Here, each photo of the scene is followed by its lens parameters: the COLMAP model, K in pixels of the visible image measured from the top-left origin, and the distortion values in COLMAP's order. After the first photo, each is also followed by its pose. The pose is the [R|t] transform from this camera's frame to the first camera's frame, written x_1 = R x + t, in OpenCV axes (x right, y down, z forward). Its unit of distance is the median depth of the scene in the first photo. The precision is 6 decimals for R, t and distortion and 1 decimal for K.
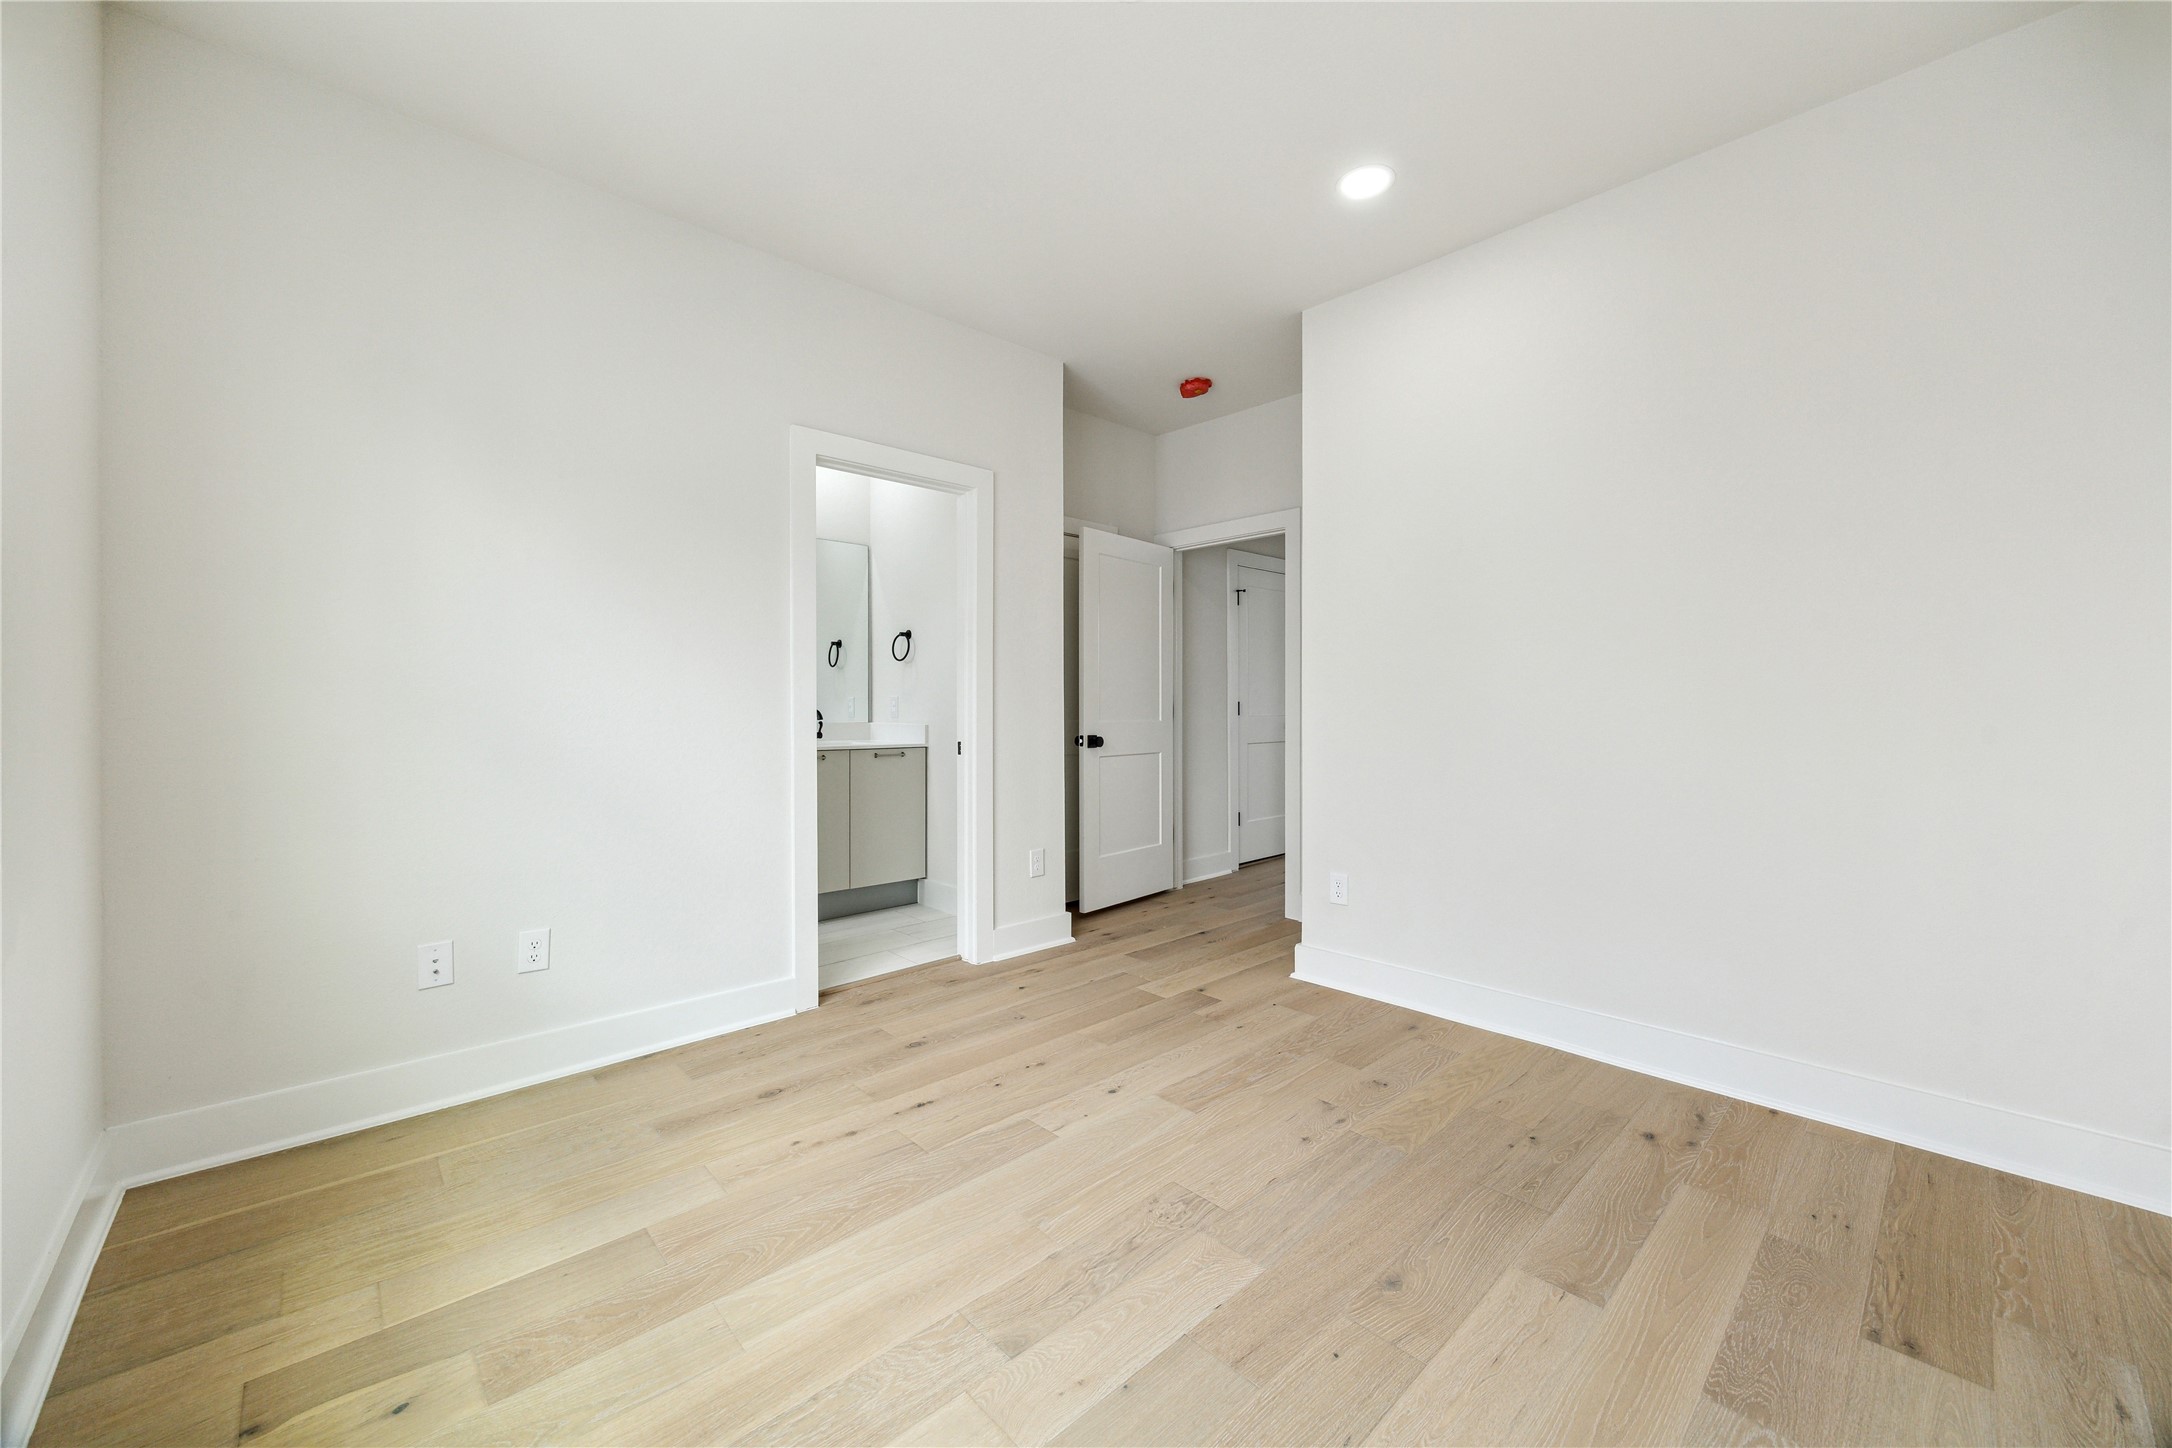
lens RADIAL K [[844.2, 0, 1086.6], [0, 844.2, 713.6], [0, 0, 1]] dist [-0.008226, 0.002073]
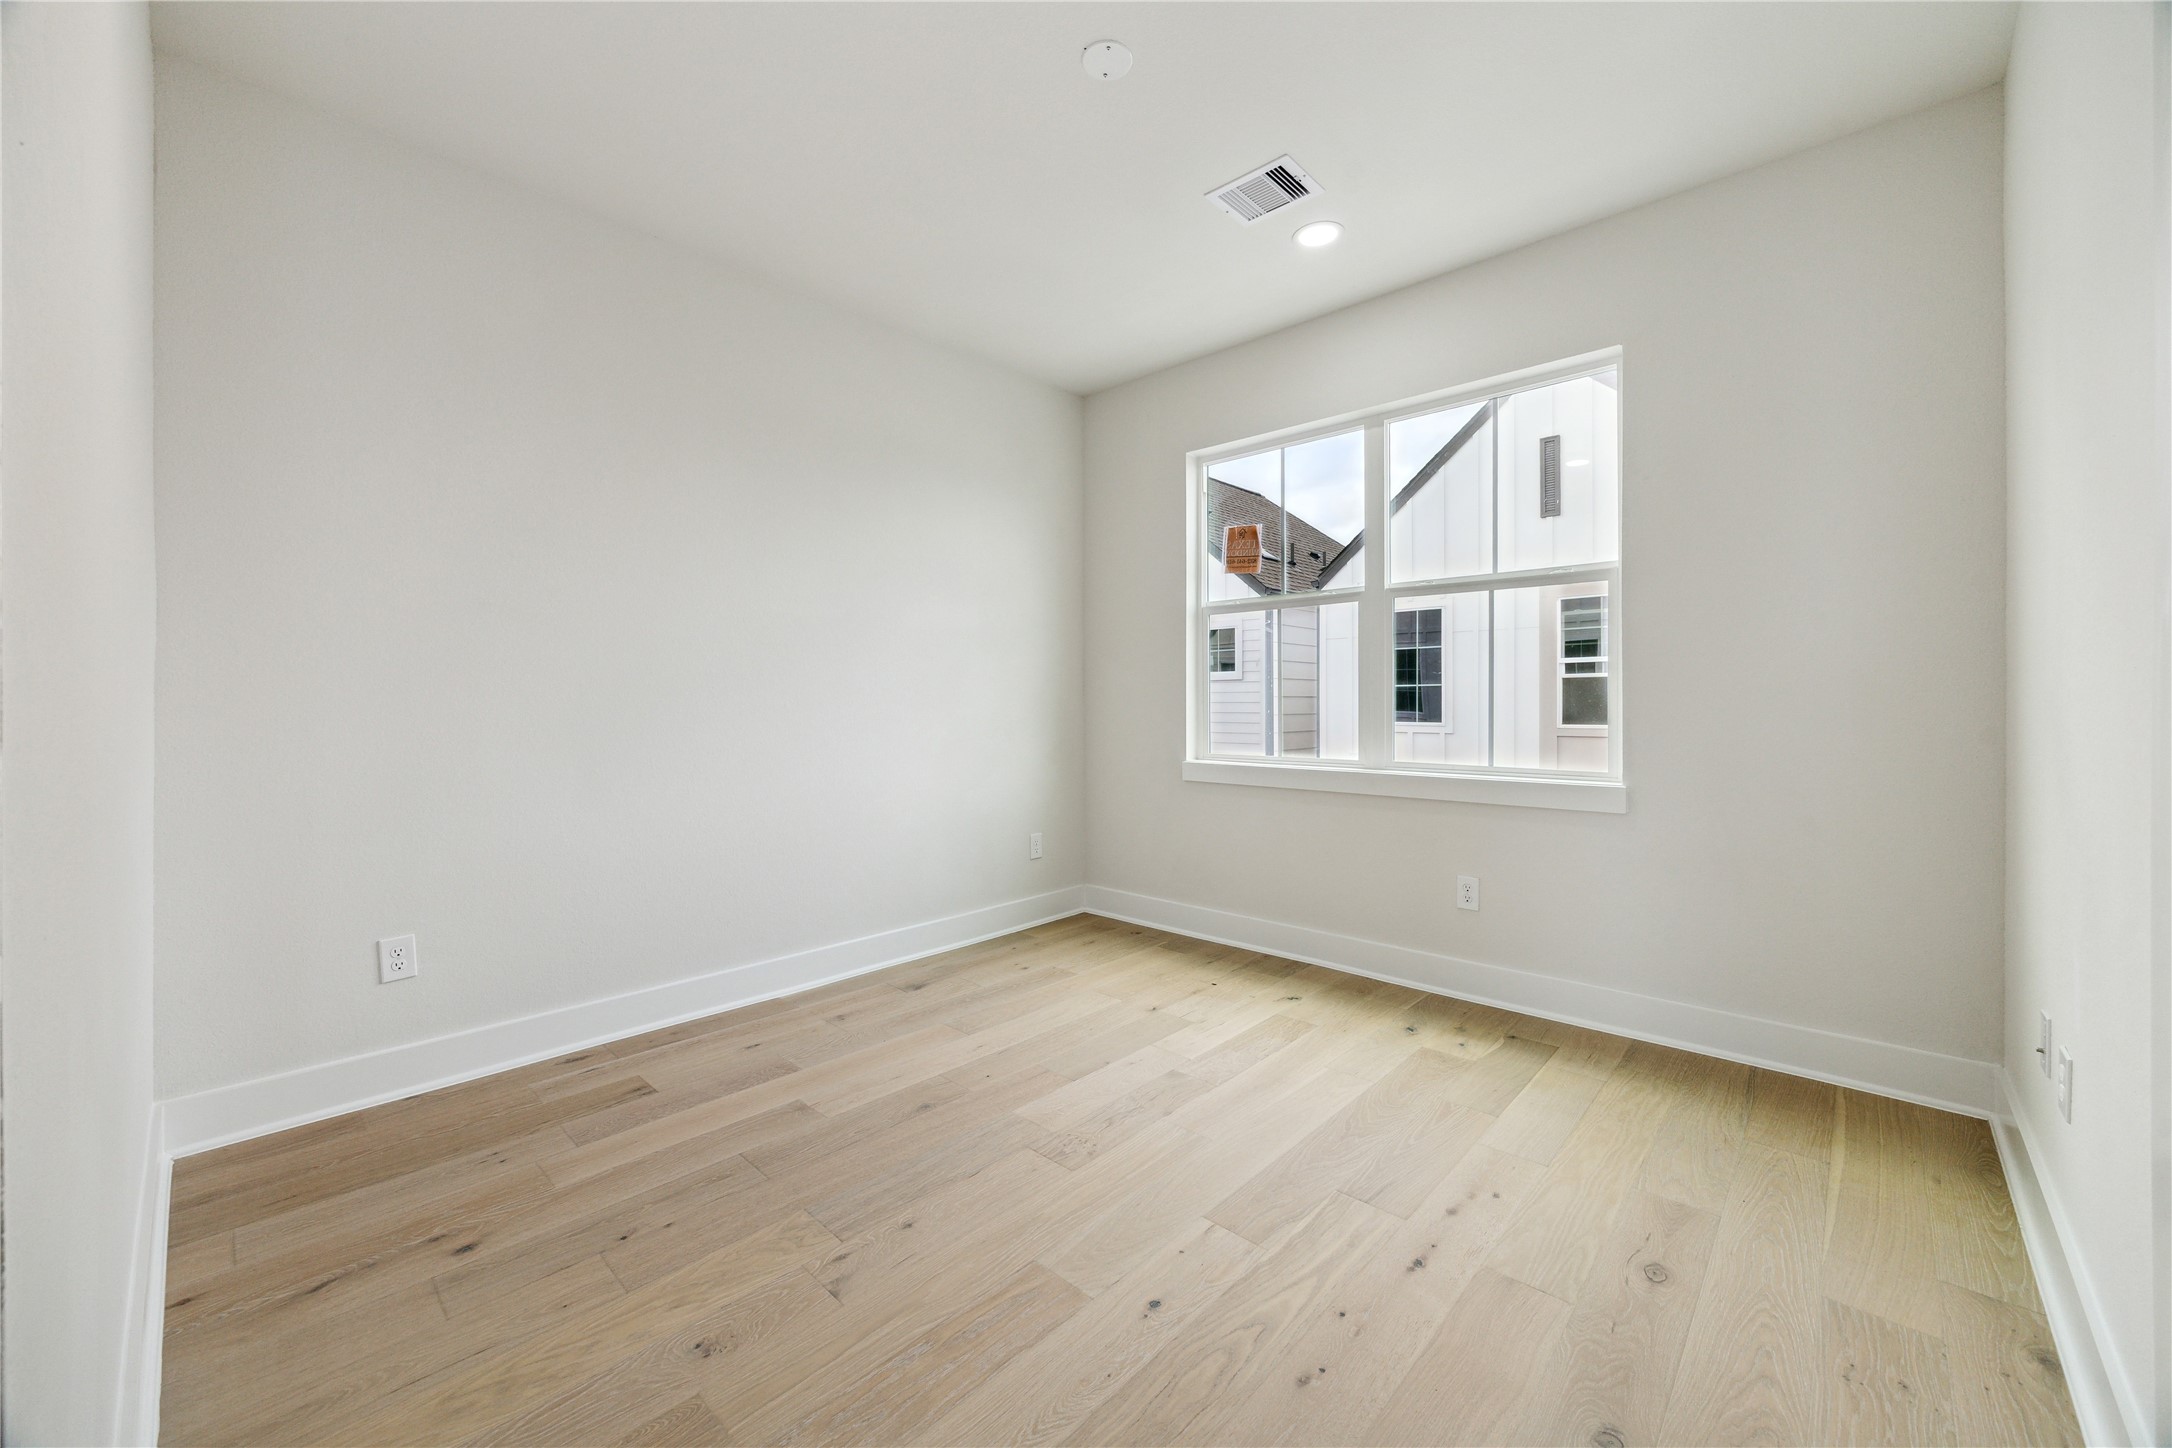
lens RADIAL K [[844.2, 0, 1085.7], [0, 844.2, 716.2], [0, 0, 1]] dist [-0.008226, 0.002073]
pose [[-0.997863, 0.006170, -0.065042, 0.143532], [0.004437, 0.999632, 0.026761, -0.017766], [0.065183, 0.026416, -0.997524, 1.915649]]
